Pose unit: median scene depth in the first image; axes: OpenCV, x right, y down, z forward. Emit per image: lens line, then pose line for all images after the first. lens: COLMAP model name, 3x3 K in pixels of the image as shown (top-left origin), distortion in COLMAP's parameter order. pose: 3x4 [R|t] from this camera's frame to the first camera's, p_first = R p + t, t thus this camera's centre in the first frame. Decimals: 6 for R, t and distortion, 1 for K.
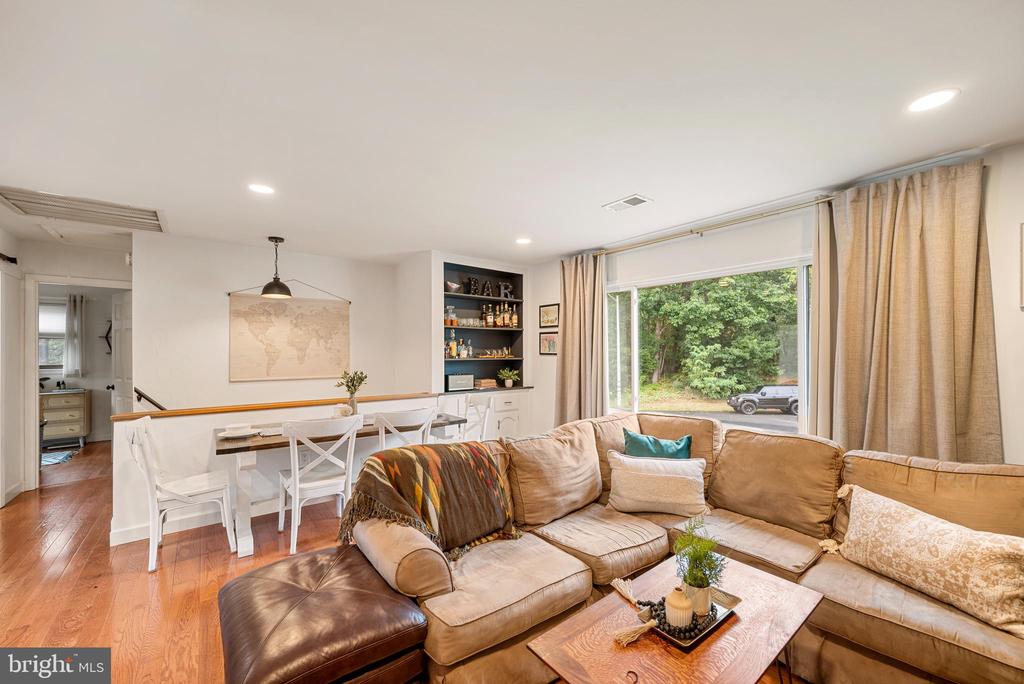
lens RADIAL K [[409.3, 0, 510.6], [0, 409.3, 347.5], [0, 0, 1]] dist [-0.000395, -0.000062]
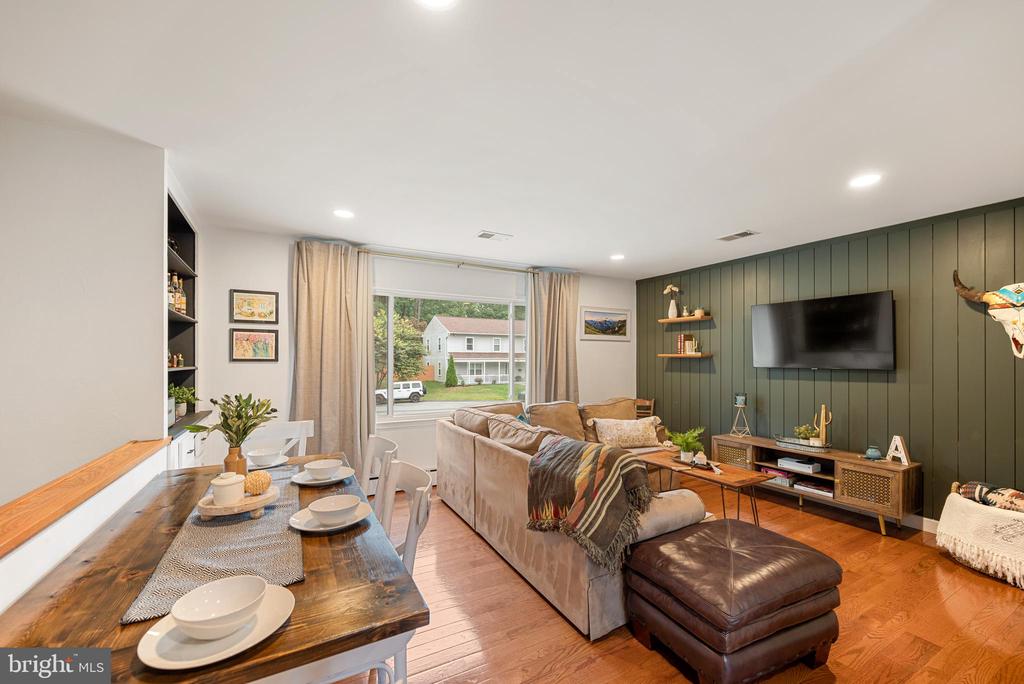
lens RADIAL K [[404.5, 0, 510.8], [0, 404.5, 362.9], [0, 0, 1]] dist [-0.001042, -0.000075]
pose [[0.136835, -0.003285, 0.990588, -0.584802], [-0.004052, 0.999984, 0.003876, 0.016958], [-0.990586, -0.004544, 0.136820, 0.501972]]
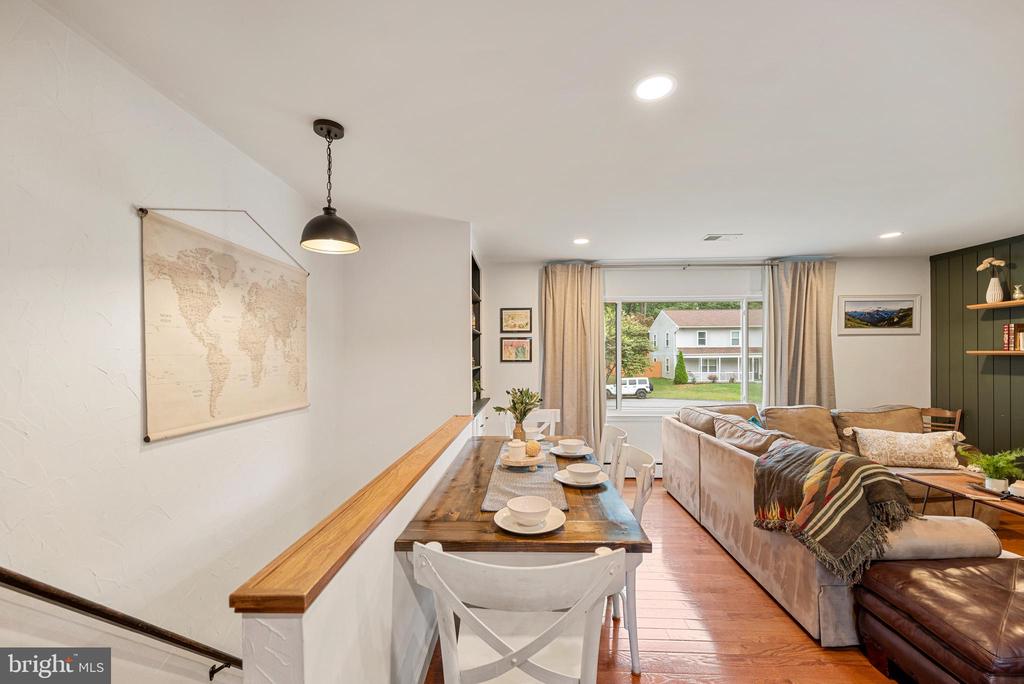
lens RADIAL K [[417.1, 0, 507.9], [0, 417.1, 357.6], [0, 0, 1]] dist [-0.001123, -0.000254]
pose [[0.628379, -0.005732, 0.777887, -0.709225], [0.002366, 0.999982, 0.005458, 0.003036], [-0.777904, -0.001589, 0.628381, 0.453496]]
